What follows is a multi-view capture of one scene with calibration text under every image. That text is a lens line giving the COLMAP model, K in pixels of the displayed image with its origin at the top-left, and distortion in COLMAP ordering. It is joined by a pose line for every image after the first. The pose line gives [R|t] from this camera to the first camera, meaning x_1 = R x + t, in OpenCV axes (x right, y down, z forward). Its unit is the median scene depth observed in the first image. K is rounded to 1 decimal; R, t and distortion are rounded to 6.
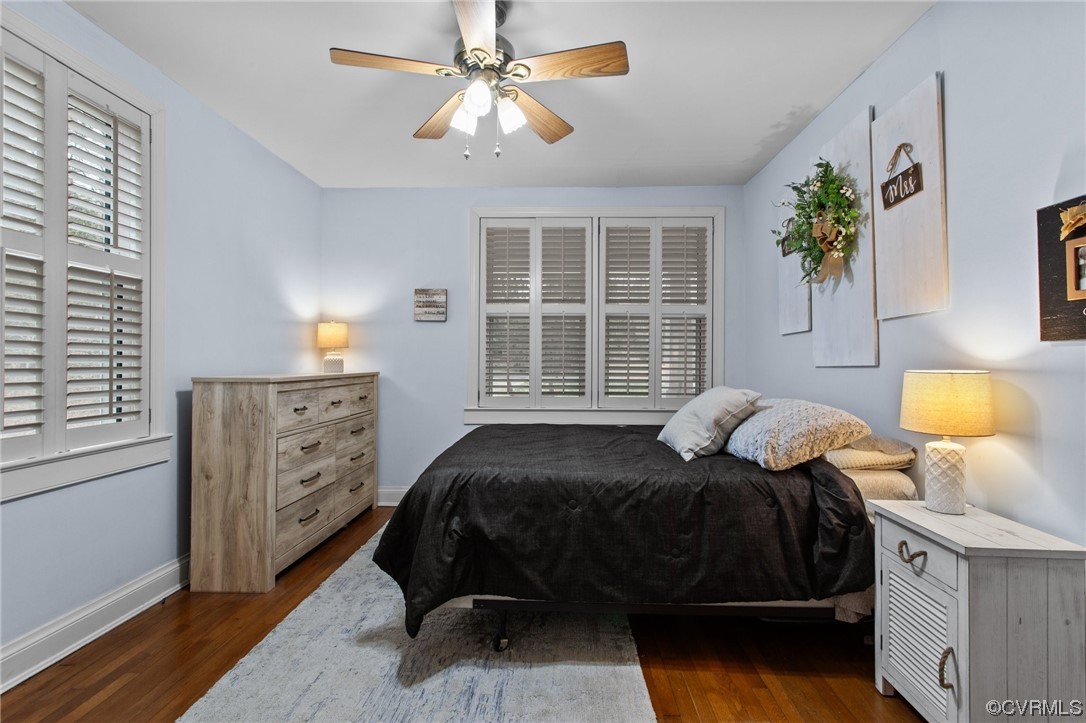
lens RADIAL K [[507.8, 0, 546.9], [0, 507.8, 359.2], [0, 0, 1]] dist [0.000170, 0.000300]
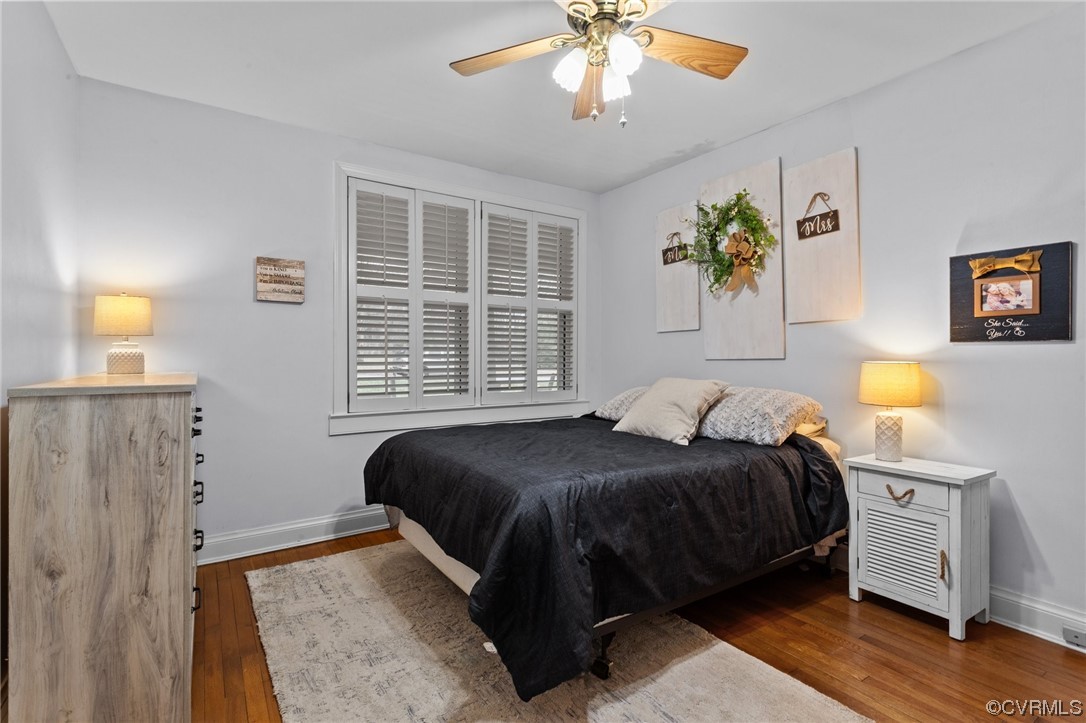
lens RADIAL K [[510.9, 0, 542.8], [0, 510.9, 358.8], [0, 0, 1]] dist [0.002271, 0.001042]
pose [[0.815627, -0.006339, 0.578544, -0.644433], [-0.000776, 0.999927, 0.012051, -0.001900], [-0.578578, -0.010278, 0.815562, 0.302426]]
